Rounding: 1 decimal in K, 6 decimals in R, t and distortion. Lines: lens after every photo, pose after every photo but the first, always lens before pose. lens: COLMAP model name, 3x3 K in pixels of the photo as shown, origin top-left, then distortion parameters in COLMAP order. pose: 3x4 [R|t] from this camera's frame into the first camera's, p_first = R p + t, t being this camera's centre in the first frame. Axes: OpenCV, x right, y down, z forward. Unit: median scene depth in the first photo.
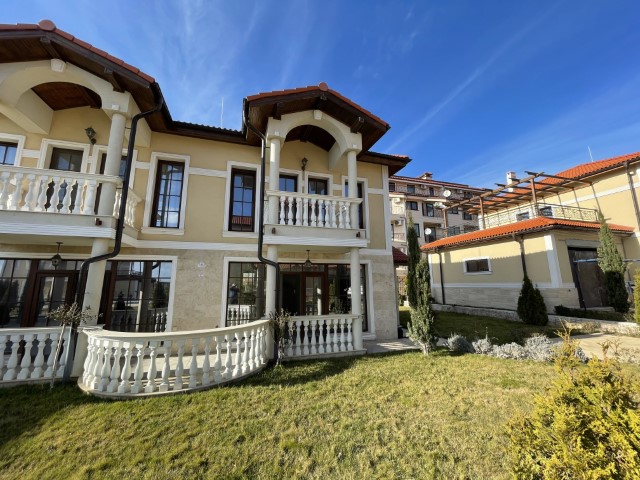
lens RADIAL K [[258.6, 0, 322.2], [0, 258.6, 240.3], [0, 0, 1]] dist [-0.001195, -0.000964]
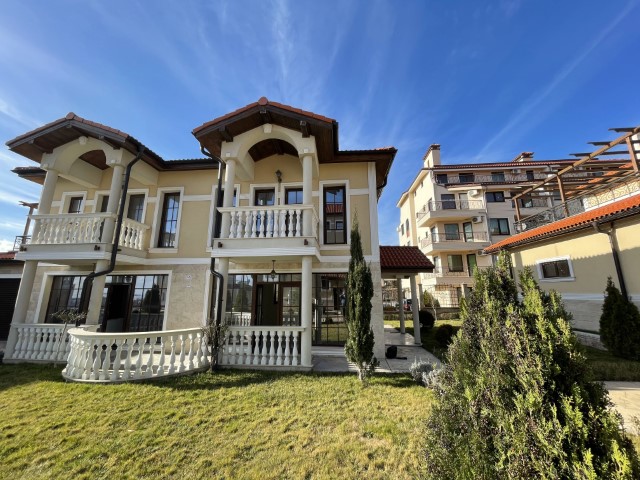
lens RADIAL K [[258.6, 0, 320.4], [0, 258.6, 238.9], [0, 0, 1]] dist [-0.001195, -0.000964]
pose [[0.920869, -0.075729, -0.382447, 0.498822], [0.061102, 0.996865, -0.050269, 0.016366], [0.385054, 0.022923, 0.922609, 0.131360]]
